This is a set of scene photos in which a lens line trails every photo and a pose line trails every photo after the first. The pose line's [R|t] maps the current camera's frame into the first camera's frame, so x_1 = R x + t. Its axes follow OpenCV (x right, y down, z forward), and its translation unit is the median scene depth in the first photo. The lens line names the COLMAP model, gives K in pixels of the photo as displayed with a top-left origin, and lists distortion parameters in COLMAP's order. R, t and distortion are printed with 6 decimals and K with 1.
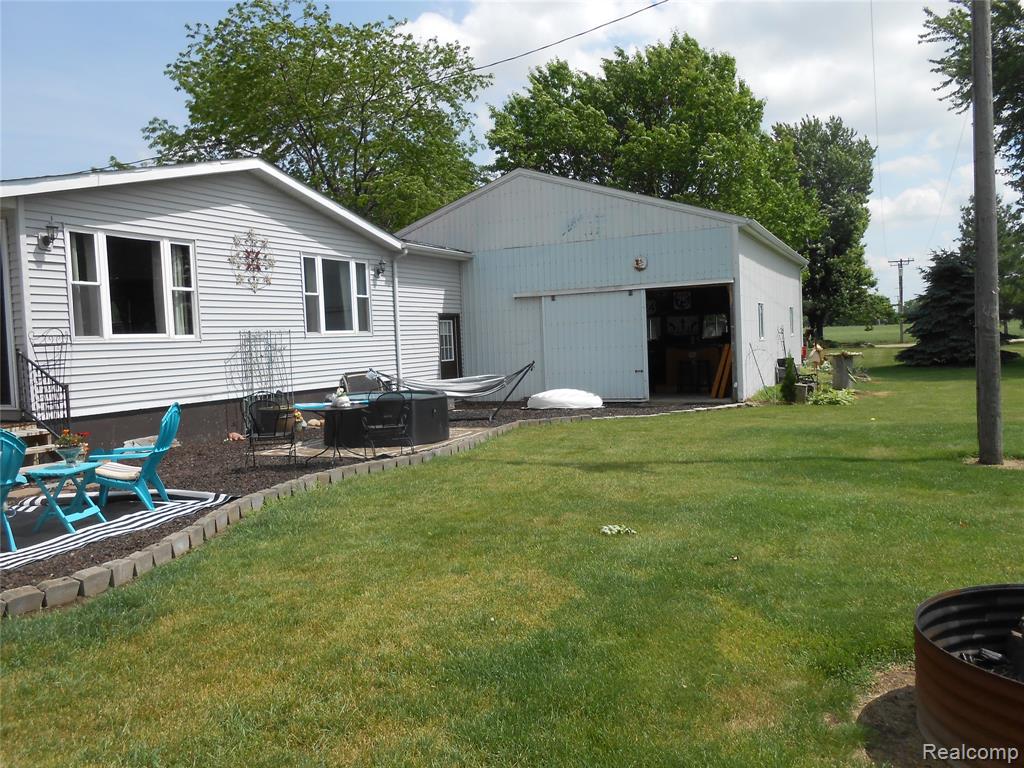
lens RADIAL K [[797.1, 0, 512.8], [0, 797.1, 383.2], [0, 0, 1]] dist [-0.033843, 0.042369]
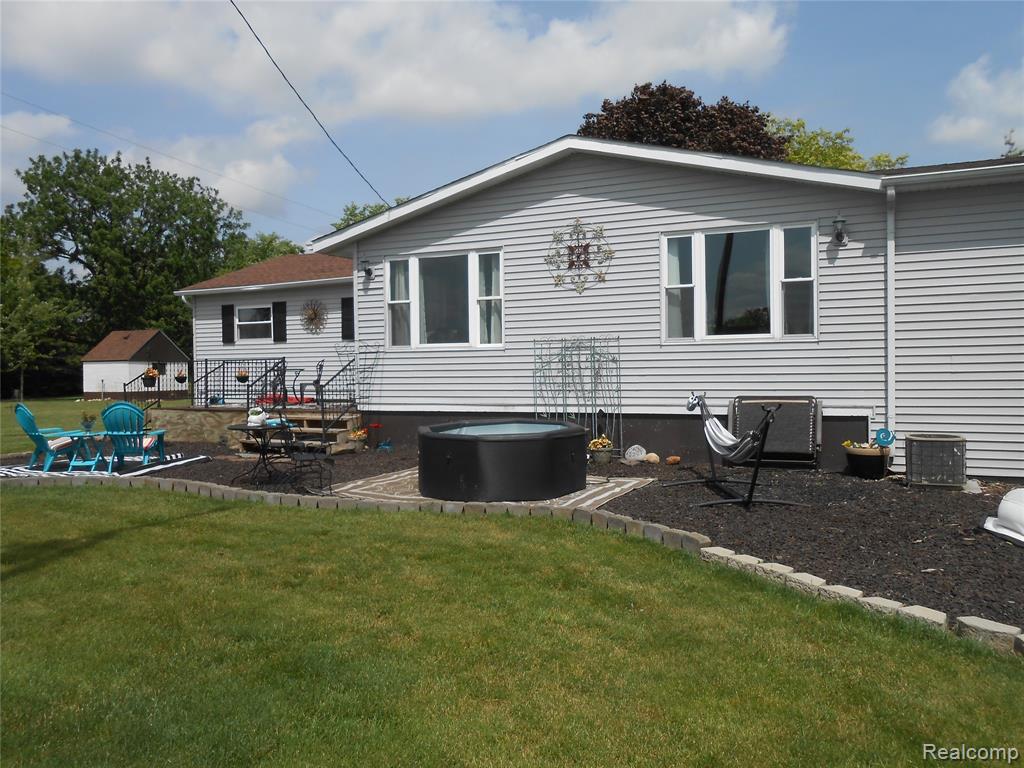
lens RADIAL K [[797.1, 0, 512.8], [0, 797.1, 382.4], [0, 0, 1]] dist [-0.033843, 0.042369]
pose [[0.013276, 0.061224, -0.998036, 0.540438], [-0.042447, 0.997259, 0.060611, -0.067350], [0.999011, 0.041559, 0.015838, 0.920390]]
